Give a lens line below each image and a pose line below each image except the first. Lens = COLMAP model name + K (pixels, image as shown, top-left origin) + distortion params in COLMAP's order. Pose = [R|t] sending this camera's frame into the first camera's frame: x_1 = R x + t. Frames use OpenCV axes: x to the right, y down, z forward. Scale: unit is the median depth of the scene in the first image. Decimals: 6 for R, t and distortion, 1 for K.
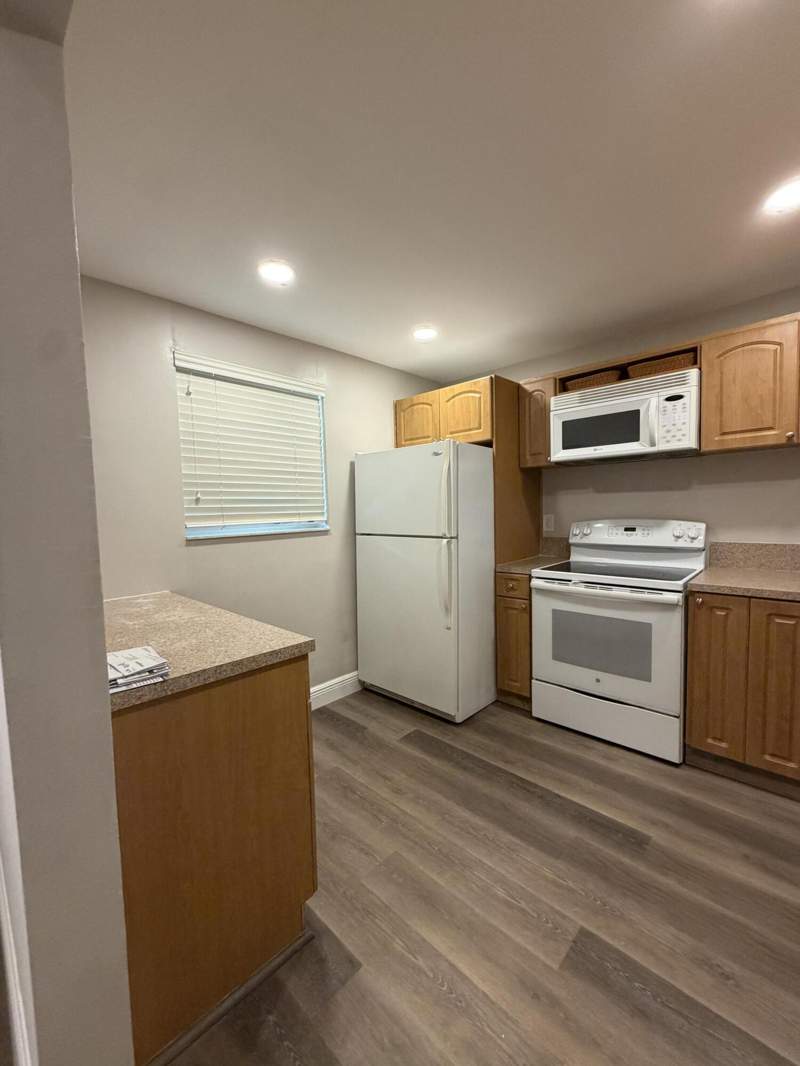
lens RADIAL K [[427.9, 0, 398.1], [0, 427.9, 535.7], [0, 0, 1]] dist [-0.000497, 0.000243]
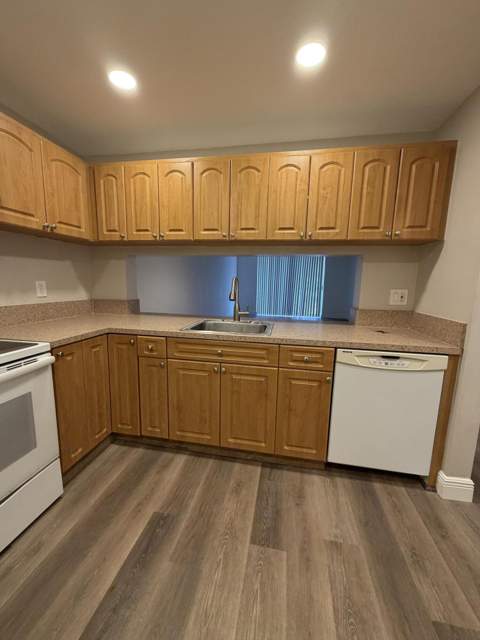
lens RADIAL K [[256.9, 0, 238.9], [0, 256.9, 321.6], [0, 0, 1]] dist [-0.000497, 0.000243]
pose [[-0.547919, -0.112877, 0.828881, -0.134462], [0.048885, 0.984841, 0.166431, -0.028124], [-0.835102, 0.131711, -0.534095, 0.802549]]
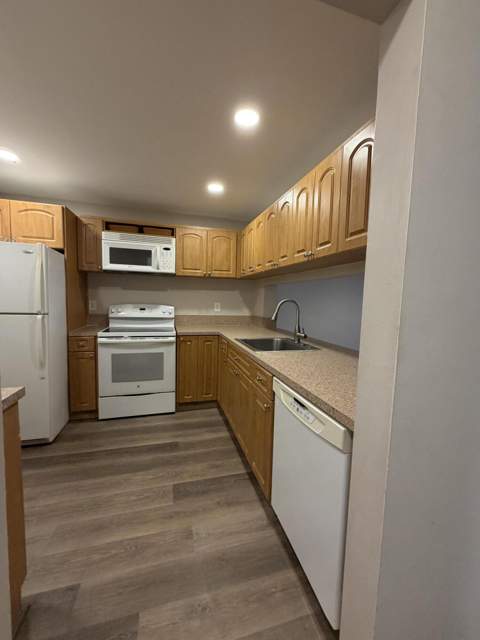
lens RADIAL K [[256.9, 0, 238.9], [0, 256.9, 321.6], [0, 0, 1]] dist [-0.000497, 0.000243]
pose [[0.505020, -0.034073, 0.862435, -0.295668], [0.014588, 0.999415, 0.030942, 0.013903], [-0.862984, -0.003045, 0.505222, 0.014107]]
